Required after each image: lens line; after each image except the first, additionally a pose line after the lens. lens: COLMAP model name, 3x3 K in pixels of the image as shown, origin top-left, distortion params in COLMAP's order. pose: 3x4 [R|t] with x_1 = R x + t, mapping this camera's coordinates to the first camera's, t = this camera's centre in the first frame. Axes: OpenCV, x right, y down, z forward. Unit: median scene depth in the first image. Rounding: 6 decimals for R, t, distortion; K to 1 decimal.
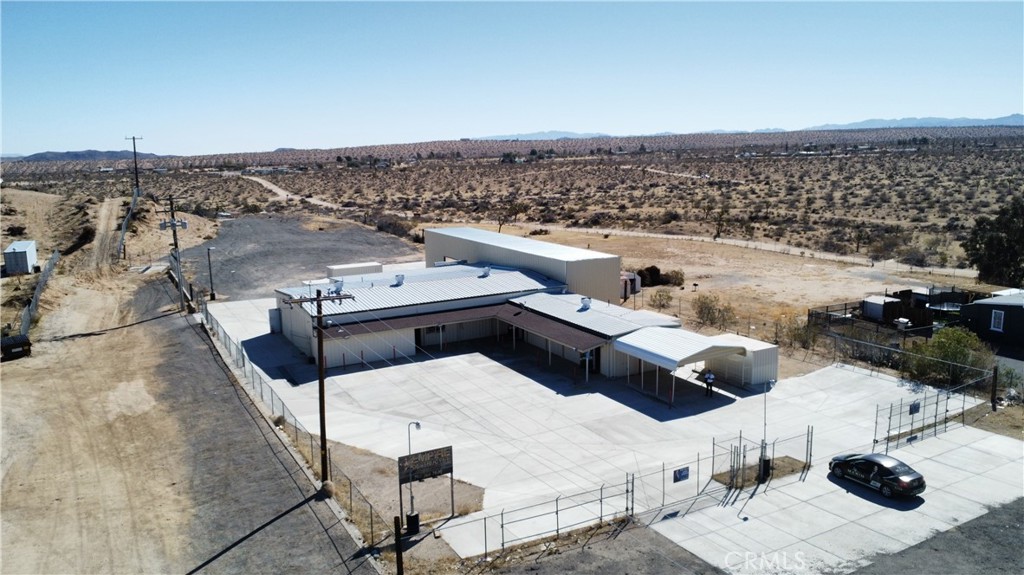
lens RADIAL K [[771.9, 0, 512.0], [0, 771.9, 287.5], [0, 0, 1]] dist [-0.003798, -0.003459]
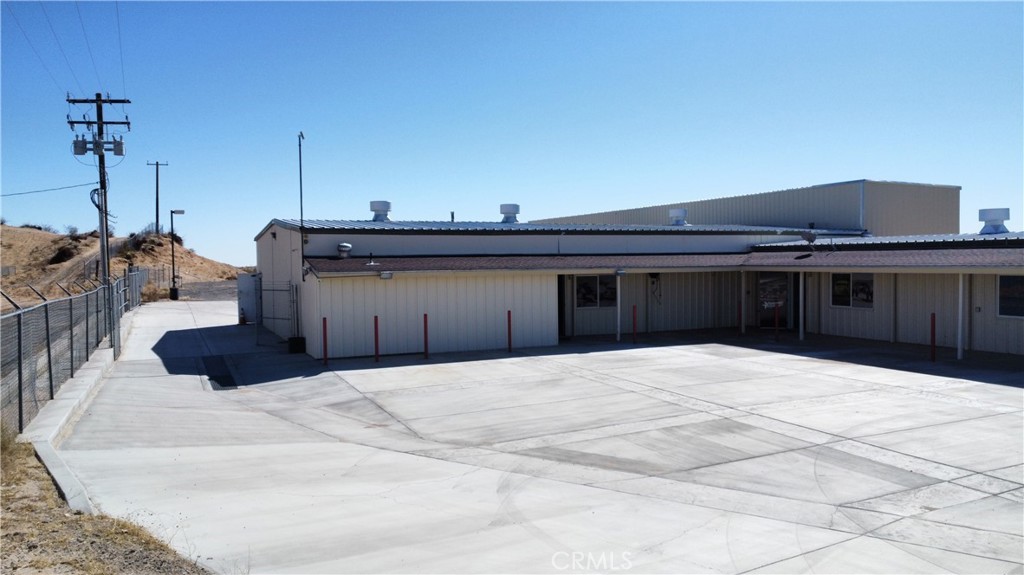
lens RADIAL K [[771.9, 0, 512.0], [0, 771.9, 287.5], [0, 0, 1]] dist [-0.003798, -0.003459]
pose [[0.996384, 0.009710, -0.084408, -0.124105], [-0.022306, 0.988495, -0.149598, 0.126247], [0.081984, 0.150940, 0.985137, 0.647133]]
